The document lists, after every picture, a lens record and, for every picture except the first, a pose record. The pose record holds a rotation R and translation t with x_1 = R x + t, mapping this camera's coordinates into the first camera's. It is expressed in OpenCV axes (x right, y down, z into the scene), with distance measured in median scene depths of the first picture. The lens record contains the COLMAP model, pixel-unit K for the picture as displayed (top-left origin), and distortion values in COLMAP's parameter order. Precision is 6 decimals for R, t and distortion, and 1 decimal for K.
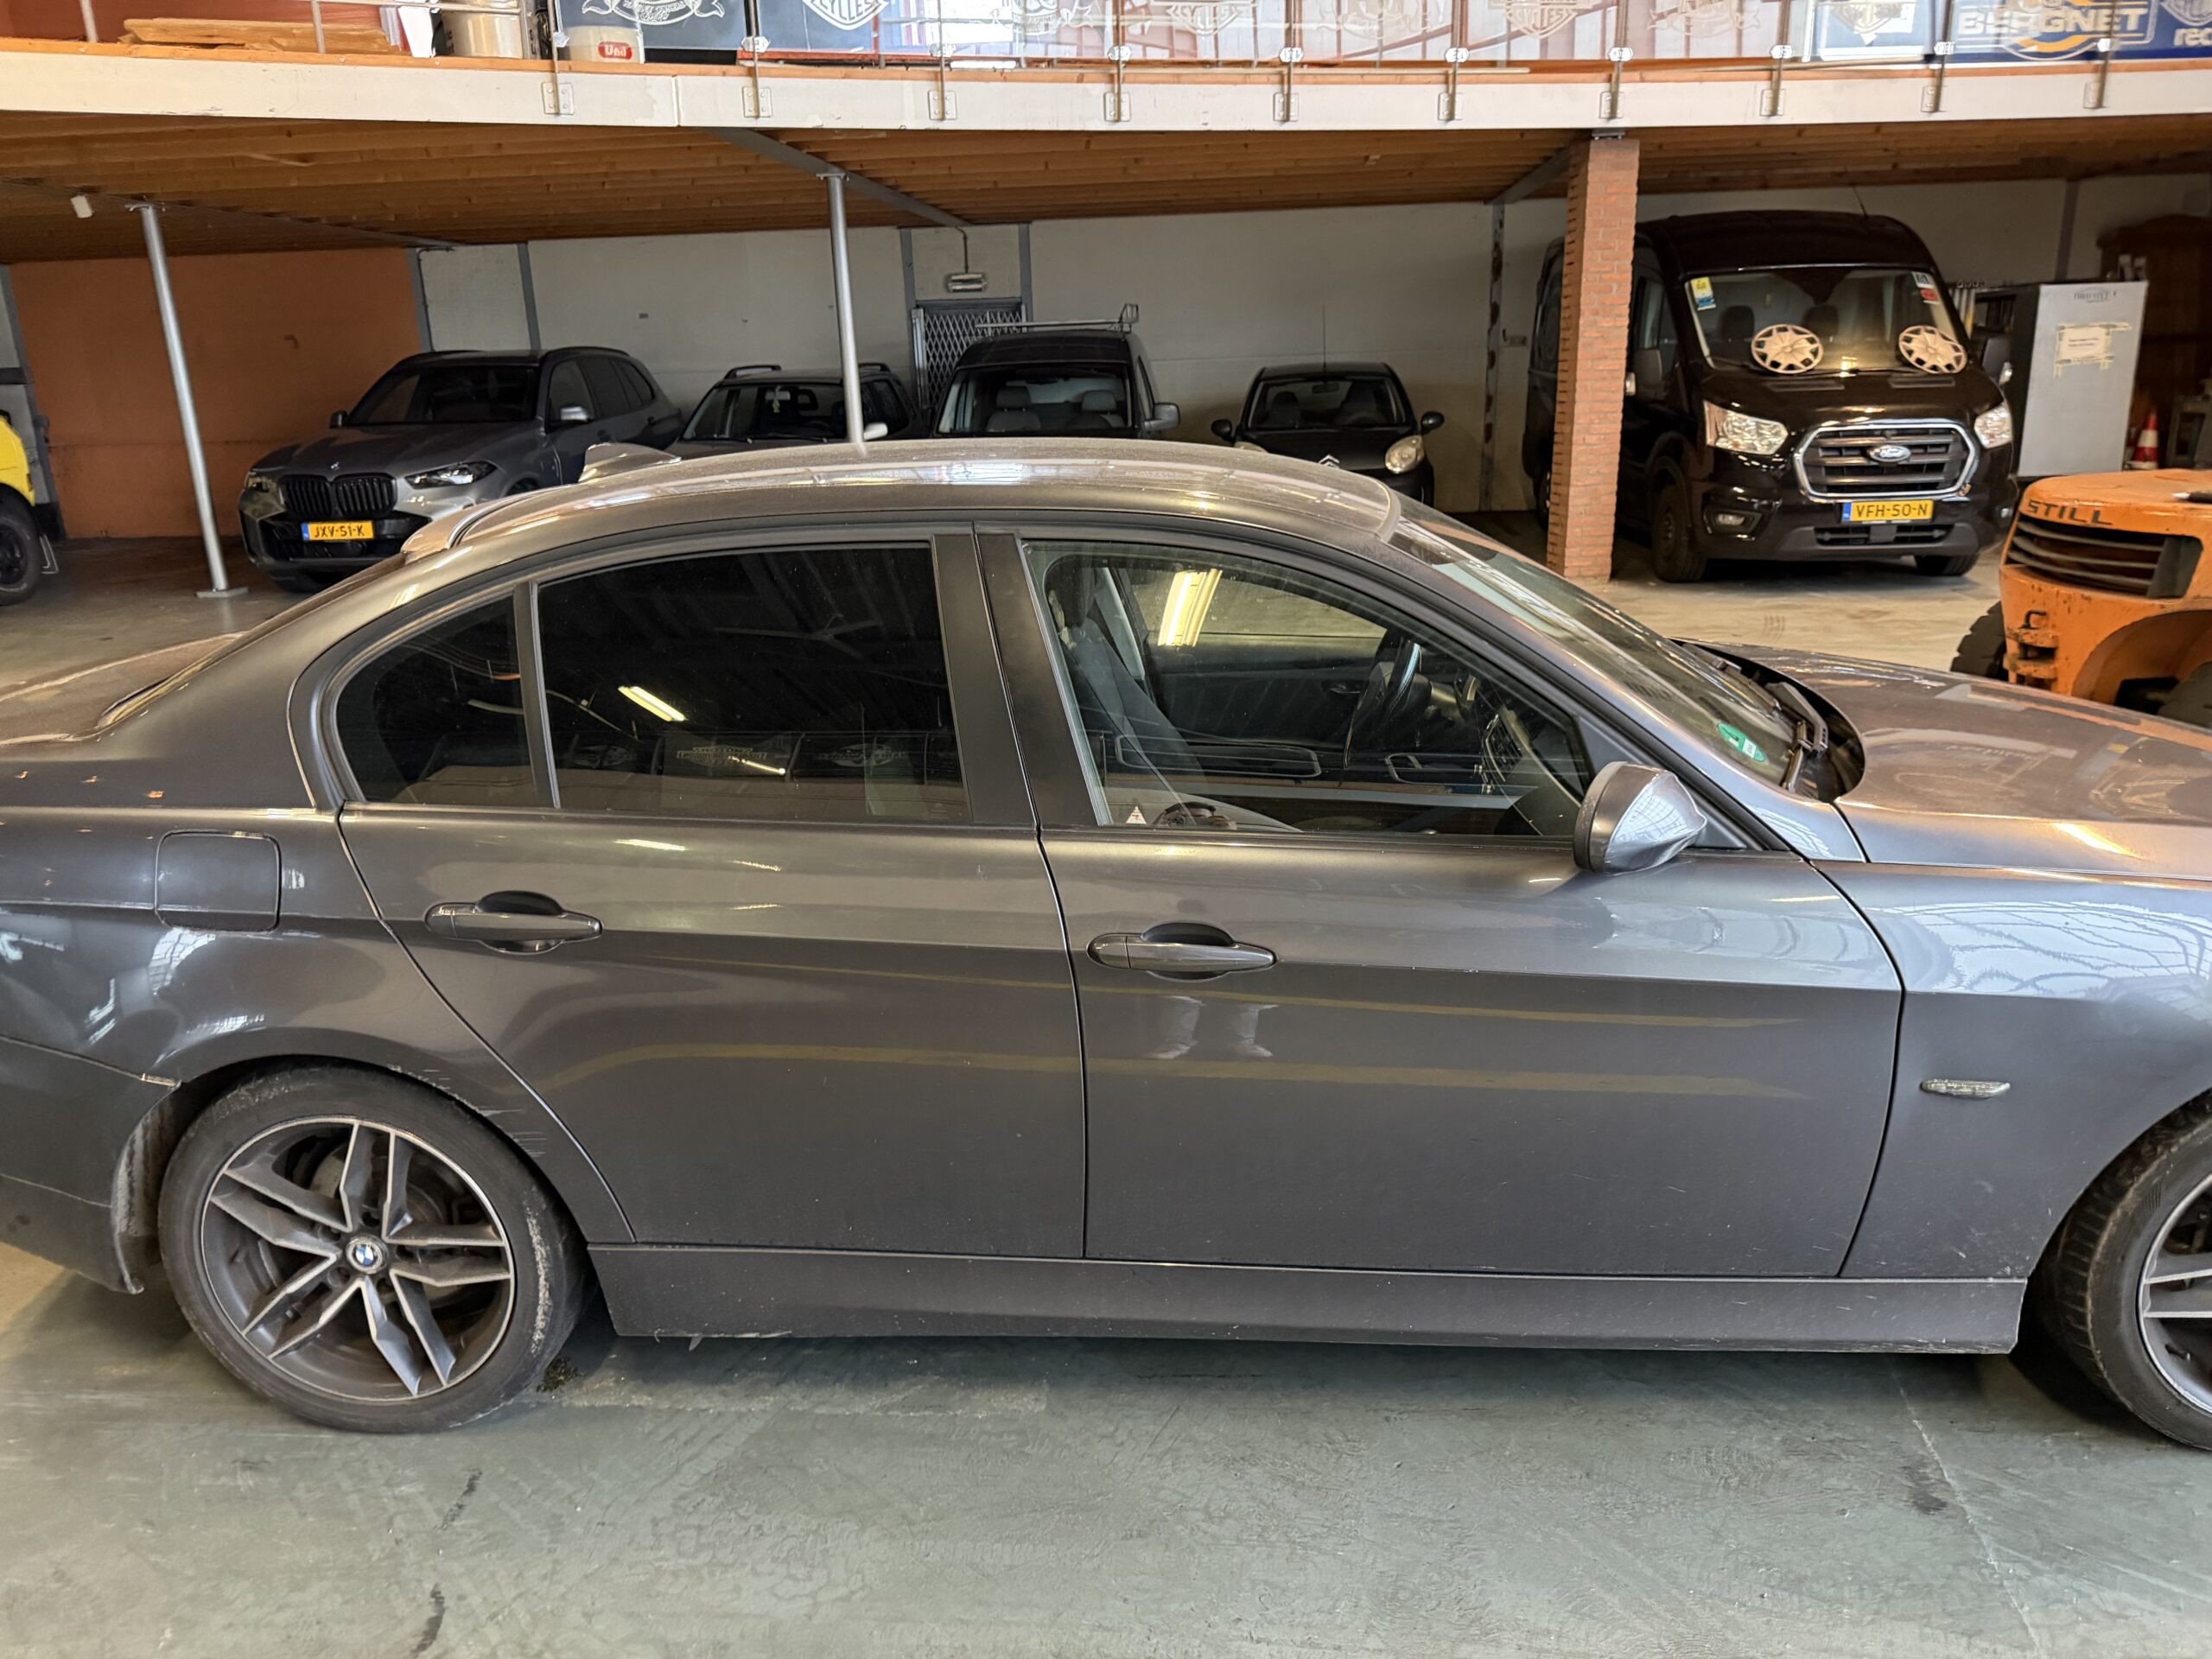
lens RADIAL K [[1648.2, 0, 1106.0], [0, 1648.2, 829.5], [0, 0, 1]] dist [-0.002575, -0.005009]
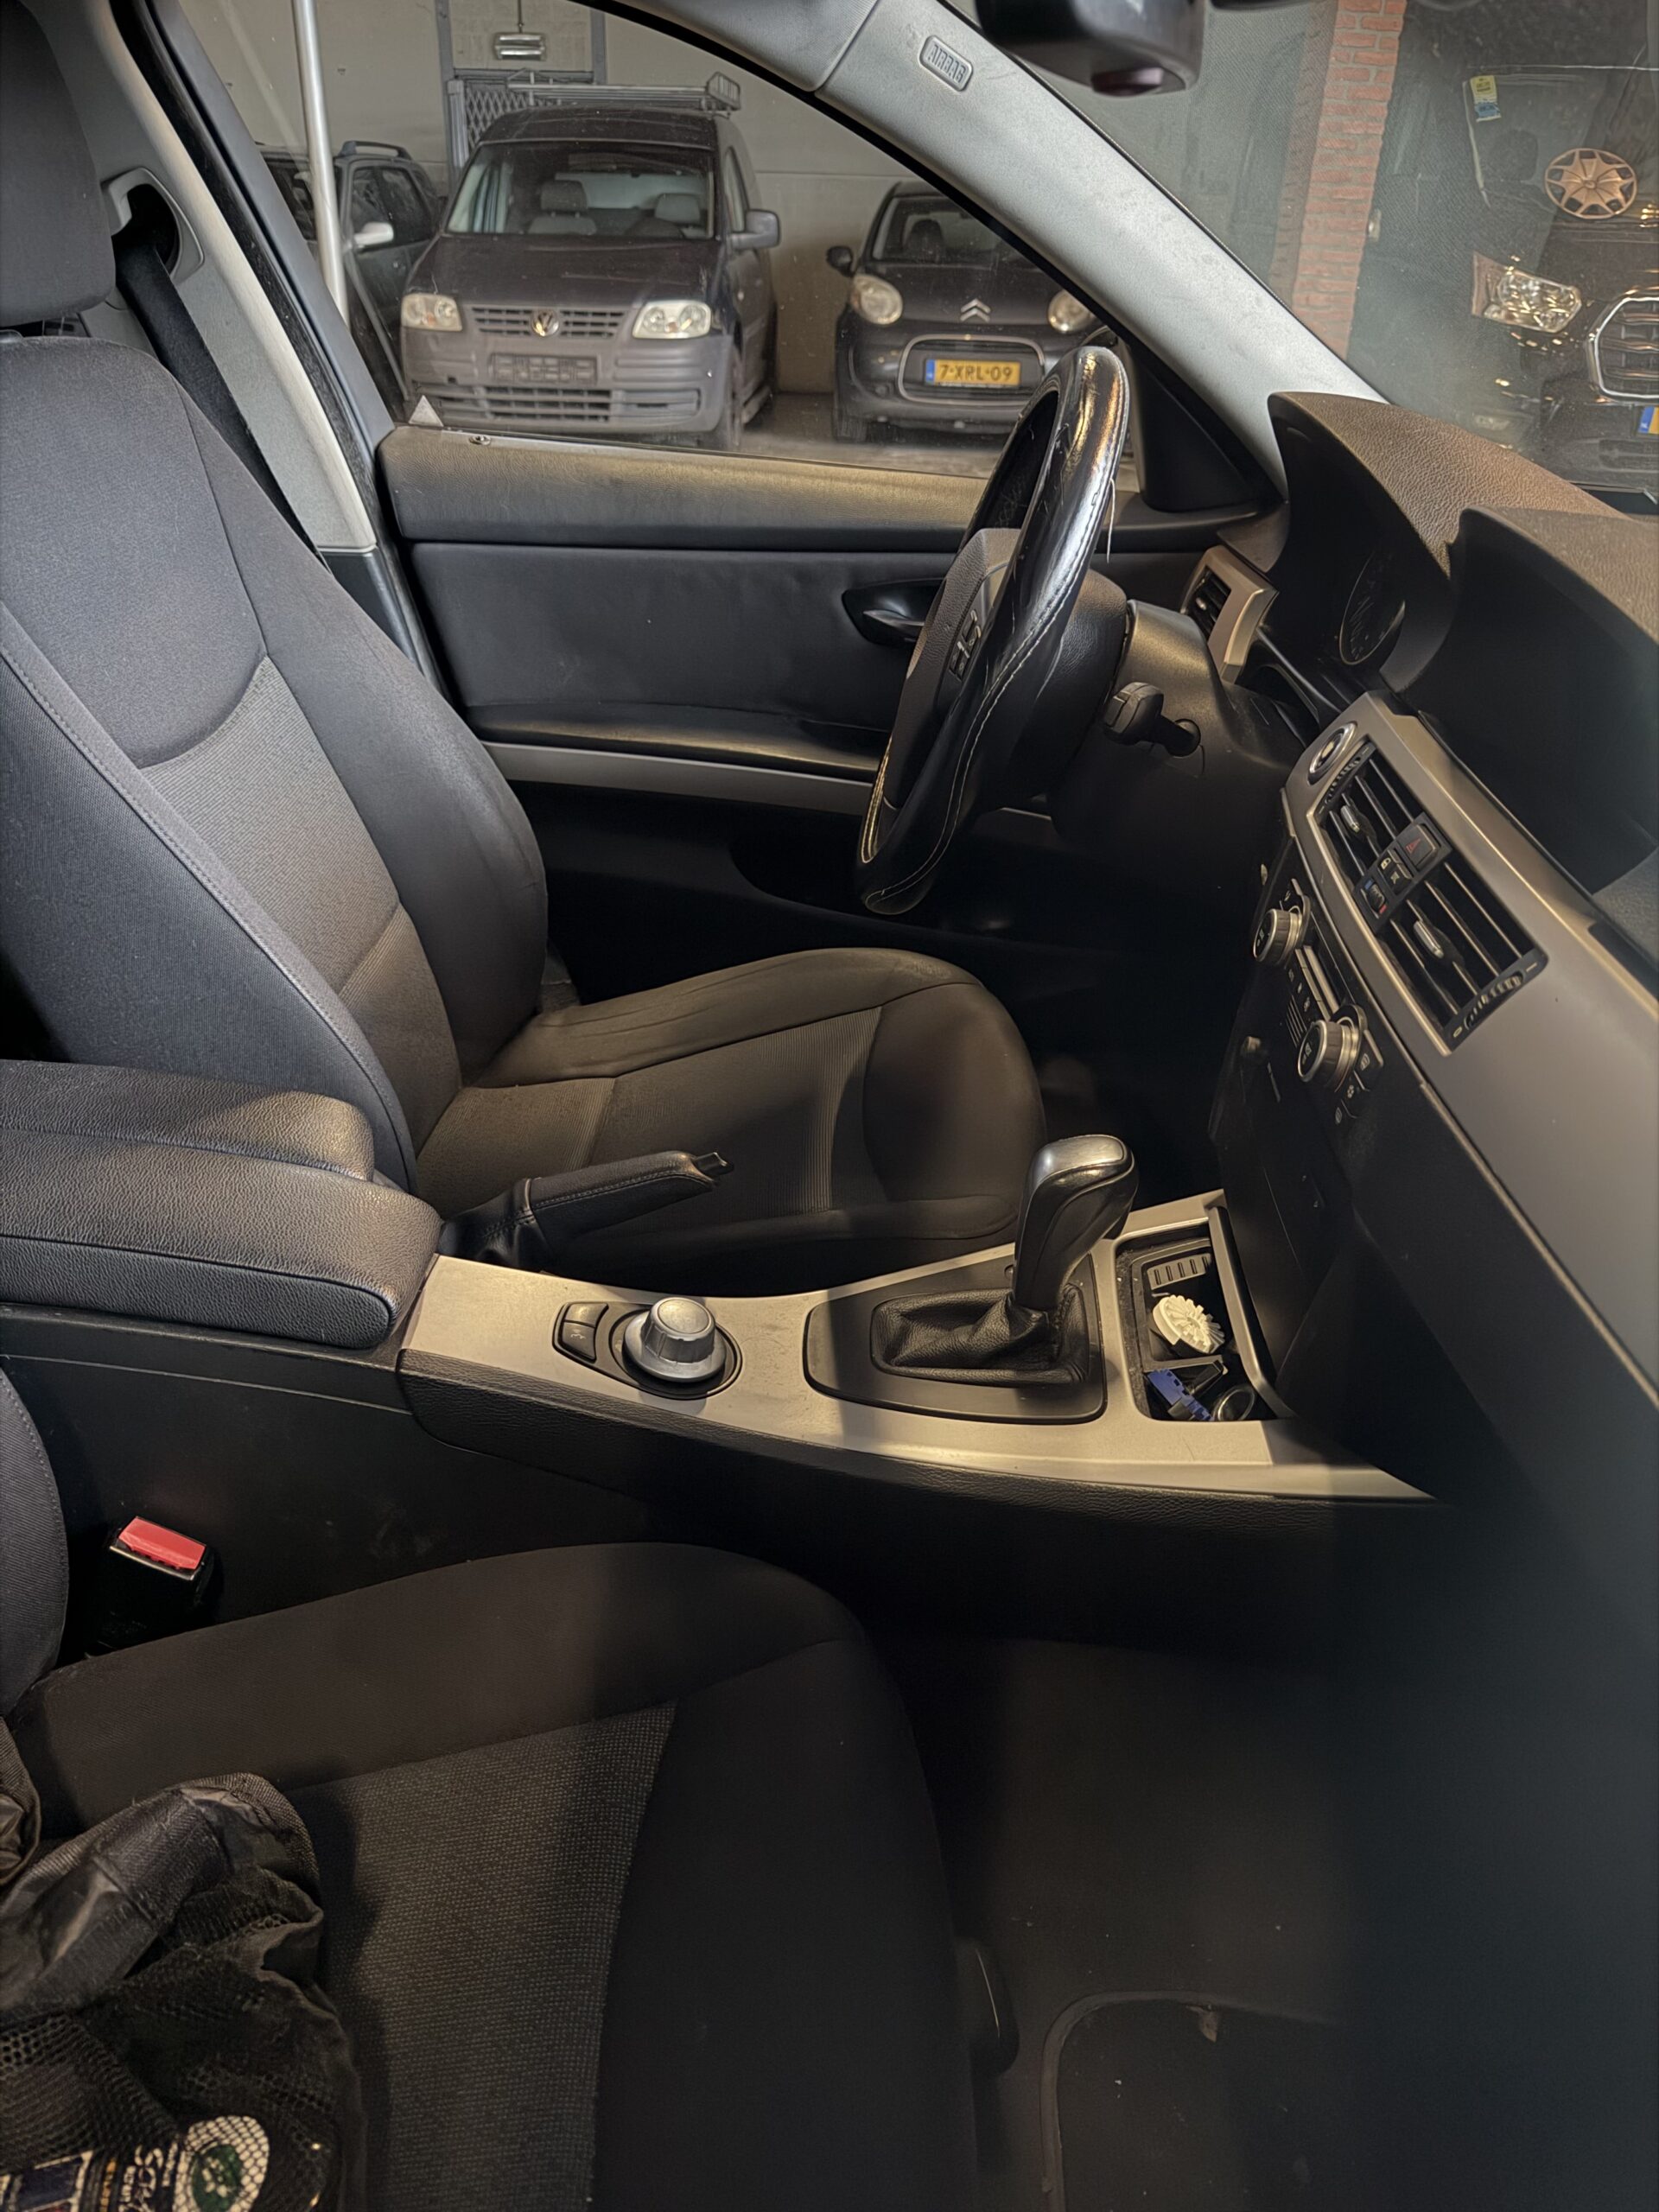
lens RADIAL K [[1745.0, 0, 833.9], [0, 1745.0, 1179.0], [0, 0, 1]] dist [-0.324452, 0.274915]
pose [[0.997286, 0.031393, 0.066601, 0.043779], [-0.047096, 0.967286, 0.249279, -0.021124], [-0.056596, -0.251739, 0.966139, 0.237581]]
